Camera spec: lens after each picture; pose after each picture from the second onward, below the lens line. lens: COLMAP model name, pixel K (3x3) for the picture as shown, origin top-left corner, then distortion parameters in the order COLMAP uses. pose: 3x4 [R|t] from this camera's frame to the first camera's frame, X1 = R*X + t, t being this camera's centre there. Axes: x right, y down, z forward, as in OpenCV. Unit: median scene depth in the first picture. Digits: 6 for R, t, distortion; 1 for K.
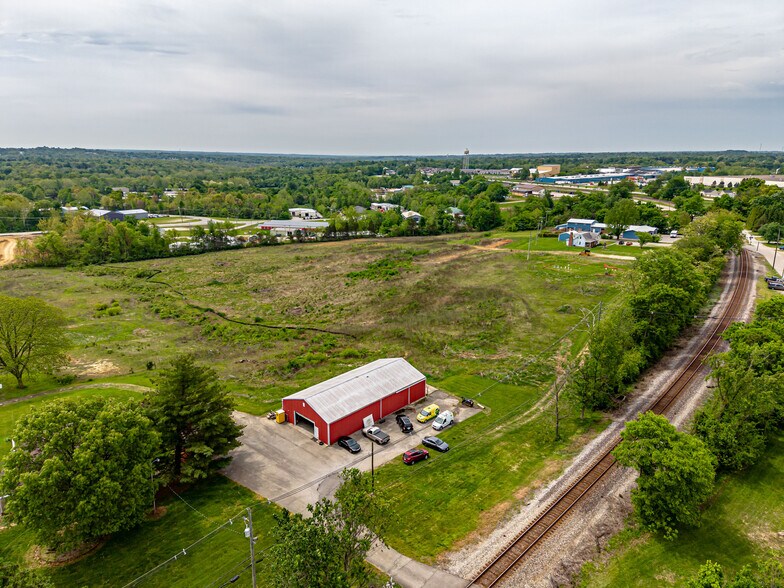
lens RADIAL K [[499.1, 0, 393.3], [0, 499.1, 300.8], [0, 0, 1]] dist [0.255728, -0.257691]
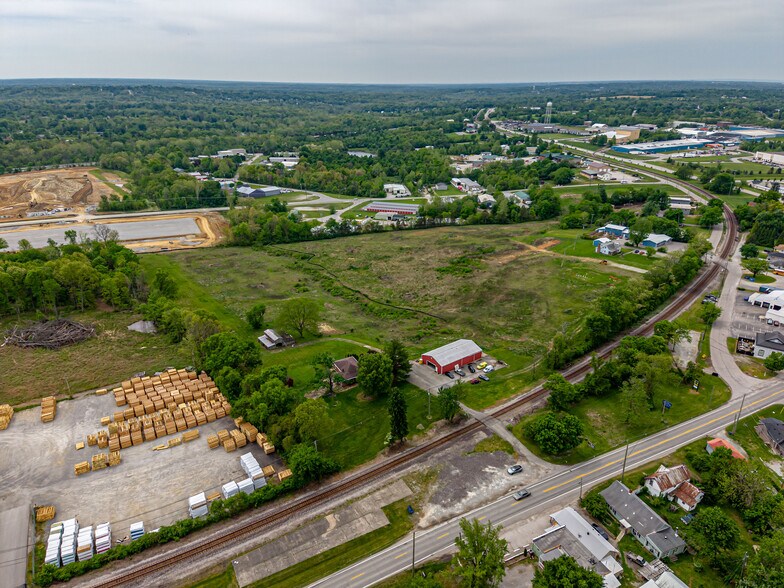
lens RADIAL K [[497.3, 0, 392.1], [0, 497.3, 304.8], [0, 0, 1]] dist [0.224863, -0.211250]
pose [[0.989292, 0.056705, -0.134484, -0.018419], [-0.038968, 0.990612, 0.131031, -0.134822], [0.140652, -0.124387, 0.982214, -0.510374]]
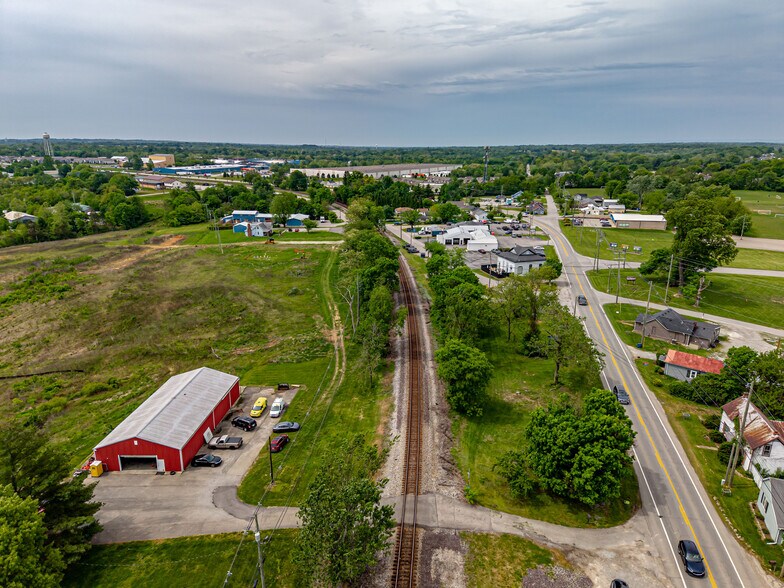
lens RADIAL K [[499.1, 0, 393.3], [0, 499.1, 300.8], [0, 0, 1]] dist [0.255728, -0.257691]
pose [[0.754100, -0.194007, 0.627451, -0.129176], [0.182104, 0.979680, 0.084054, -0.011427], [-0.631008, 0.050877, 0.774106, -0.000391]]
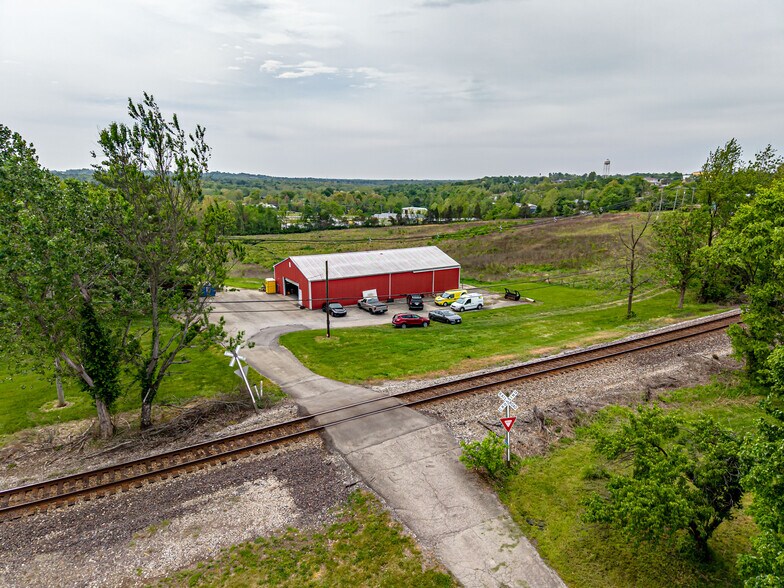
lens RADIAL K [[499.1, 0, 393.3], [0, 499.1, 300.8], [0, 0, 1]] dist [0.255728, -0.257691]
pose [[0.969072, 0.059458, -0.239507, 0.062327], [-0.070153, 0.996873, -0.036371, 0.099028], [0.236595, 0.052048, 0.970213, 0.096291]]
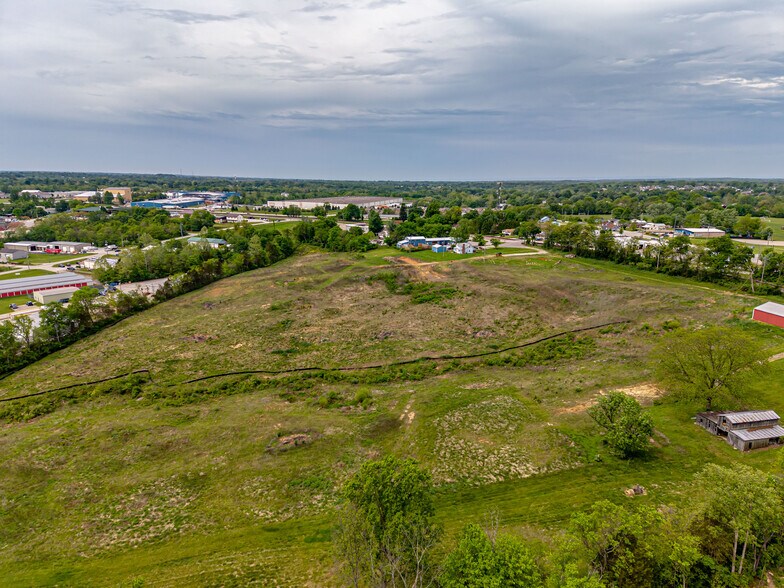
lens RADIAL K [[504.2, 0, 391.1], [0, 504.2, 320.1], [0, 0, 1]] dist [0.173308, -0.144174]
pose [[0.530933, -0.226330, 0.816630, -0.972018], [0.228641, 0.966194, 0.119130, -0.150296], [-0.815986, 0.123465, 0.564732, 0.432994]]
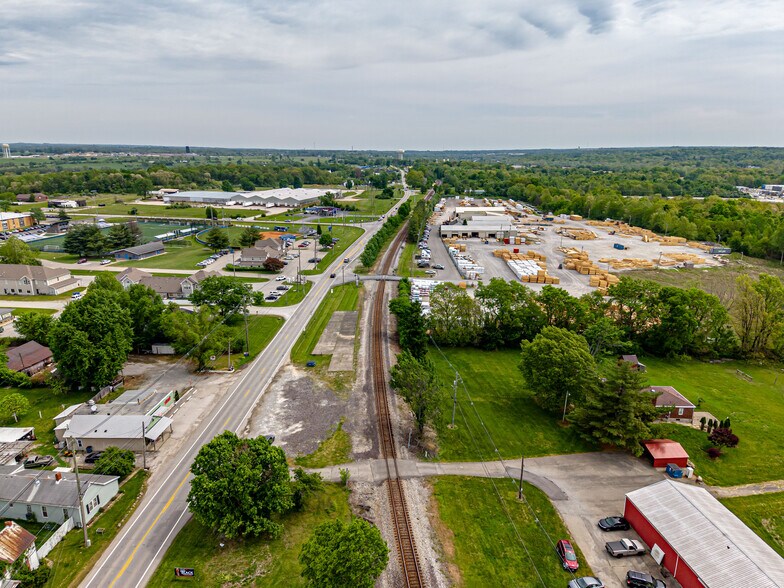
lens RADIAL K [[499.1, 0, 393.3], [0, 499.1, 300.8], [0, 0, 1]] dist [0.255728, -0.257691]
pose [[-0.613946, 0.219597, -0.758187, 0.273028], [-0.225989, 0.871416, 0.435388, -0.136972], [0.756306, 0.438647, -0.485376, 0.335004]]
